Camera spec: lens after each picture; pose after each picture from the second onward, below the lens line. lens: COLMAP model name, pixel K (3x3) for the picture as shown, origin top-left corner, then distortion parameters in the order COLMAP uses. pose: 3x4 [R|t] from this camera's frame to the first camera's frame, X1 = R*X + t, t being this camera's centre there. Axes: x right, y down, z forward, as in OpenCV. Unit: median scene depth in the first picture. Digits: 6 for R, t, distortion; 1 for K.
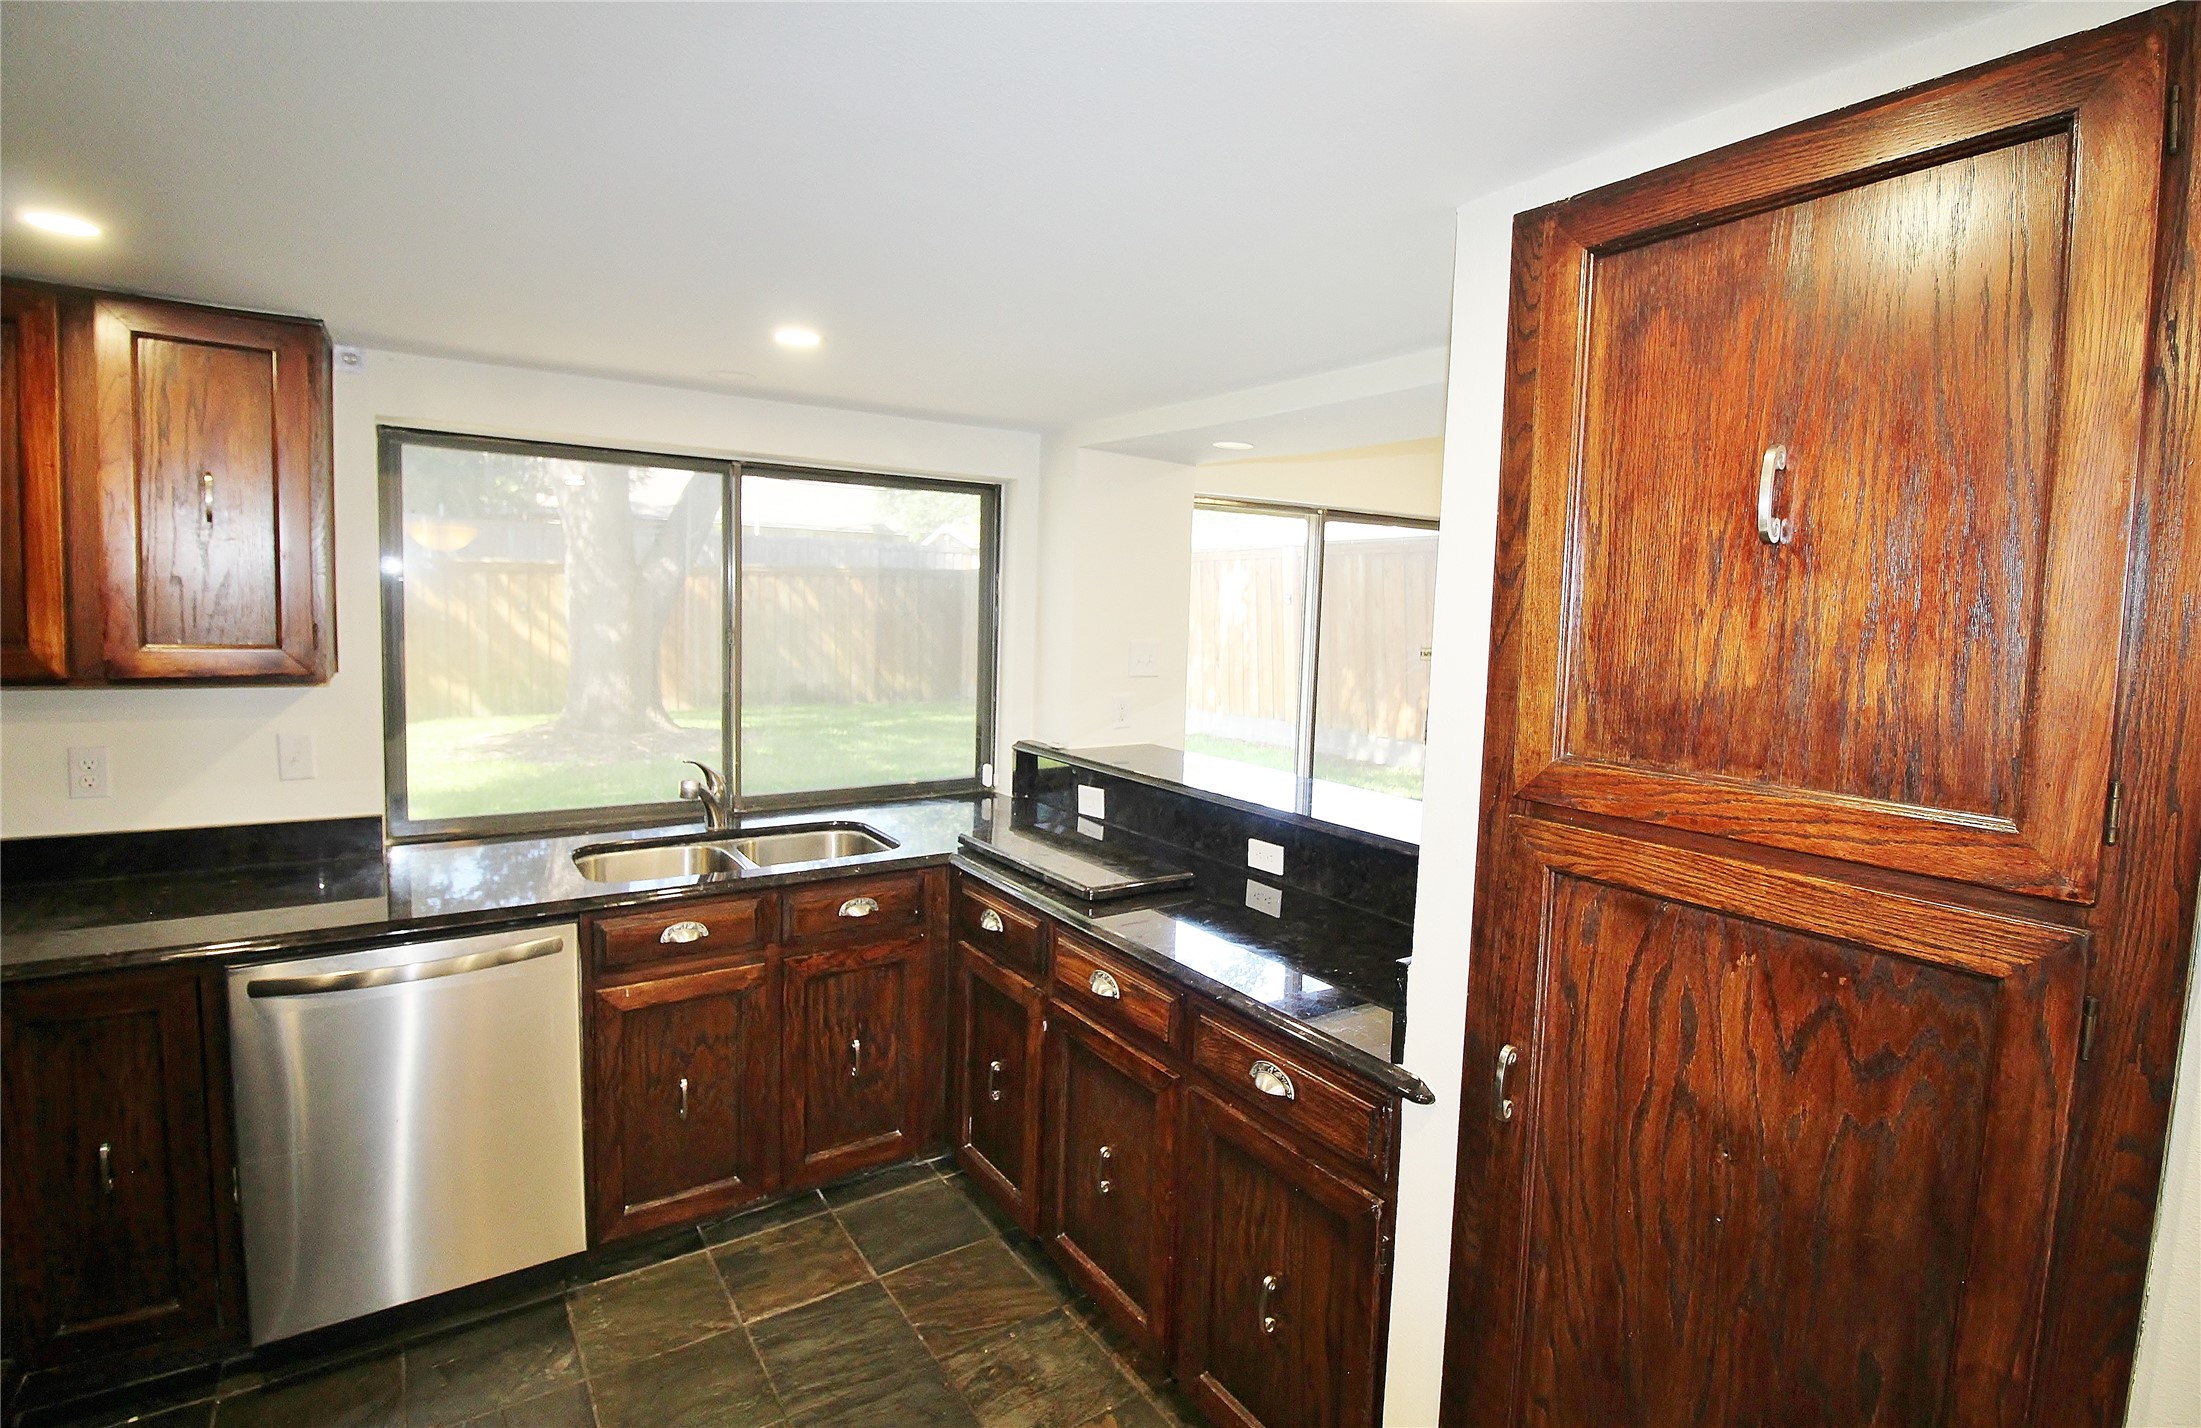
lens RADIAL K [[1039.5, 0, 1103.1], [0, 1039.5, 706.3], [0, 0, 1]] dist [-0.009889, -0.009212]
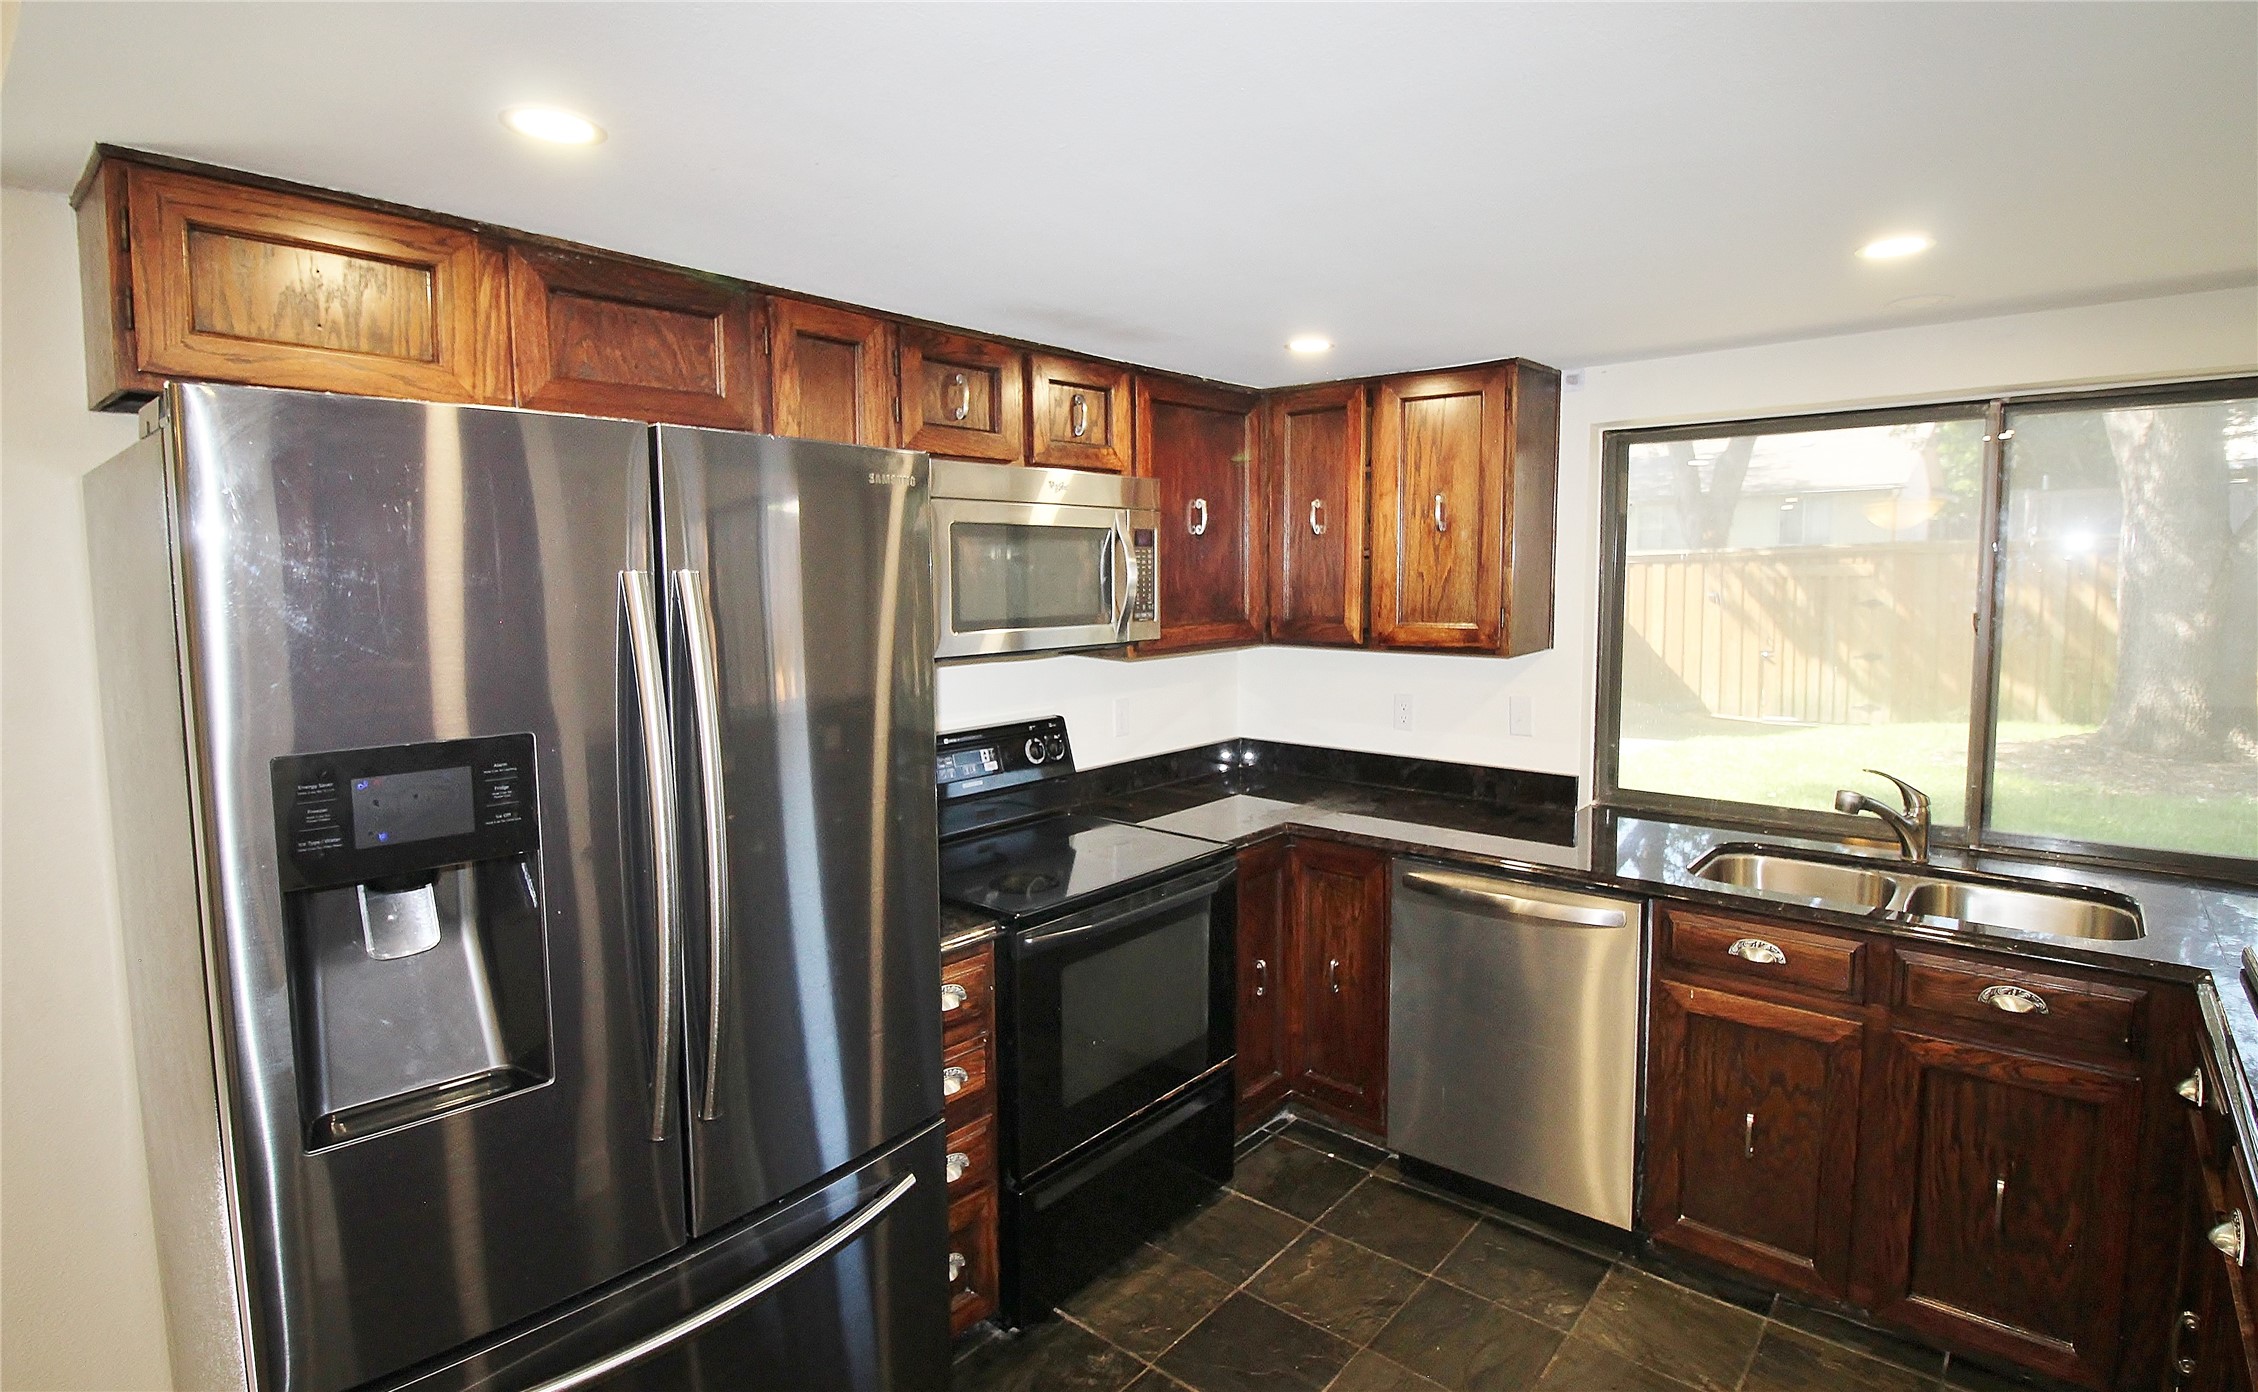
lens RADIAL K [[1094.3, 0, 1123.7], [0, 1094.3, 696.8], [0, 0, 1]] dist [-0.013167, -0.000206]
pose [[0.262333, 0.073971, -0.962138, 0.322931], [-0.077990, 0.995421, 0.055265, -0.009916], [0.961821, 0.060539, 0.266901, 0.195754]]
